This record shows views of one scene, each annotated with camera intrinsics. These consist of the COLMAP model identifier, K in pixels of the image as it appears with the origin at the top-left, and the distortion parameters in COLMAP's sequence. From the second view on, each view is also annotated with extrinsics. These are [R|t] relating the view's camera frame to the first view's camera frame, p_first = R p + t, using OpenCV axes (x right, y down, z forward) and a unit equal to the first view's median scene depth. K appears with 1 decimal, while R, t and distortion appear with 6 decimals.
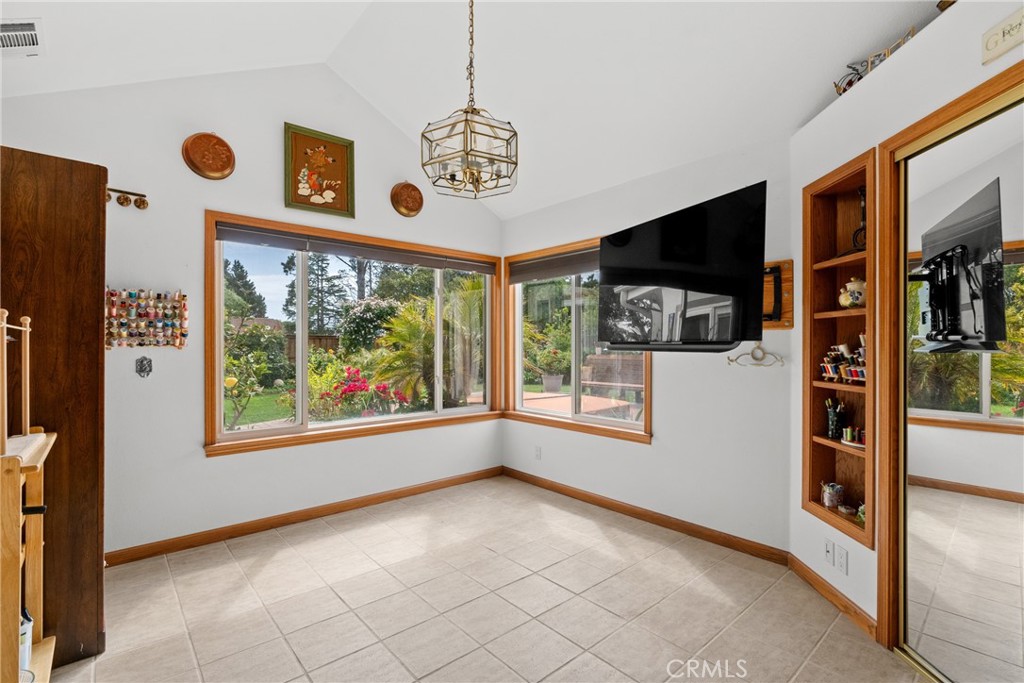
lens RADIAL K [[463.0, 0, 510.3], [0, 463.0, 344.7], [0, 0, 1]] dist [-0.002190, -0.000253]
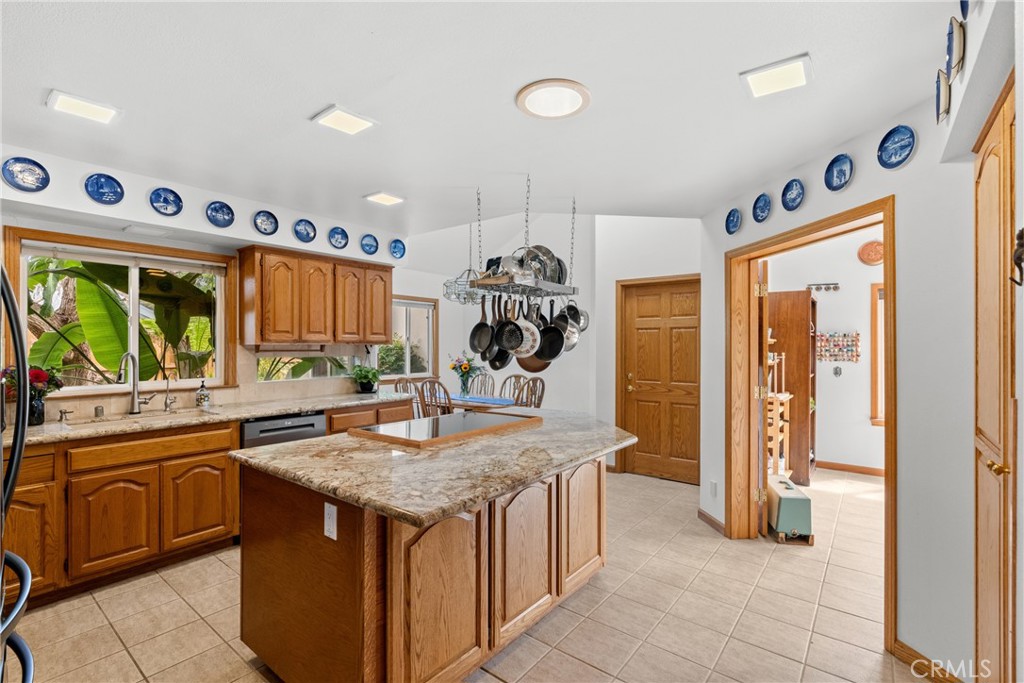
lens RADIAL K [[463.0, 0, 510.4], [0, 463.0, 344.3], [0, 0, 1]] dist [-0.002190, -0.000253]
pose [[0.180368, -0.000289, -0.983599, 0.889992], [-0.001862, 0.999998, -0.000636, -0.064601], [0.983597, 0.001946, 0.180367, -0.718502]]
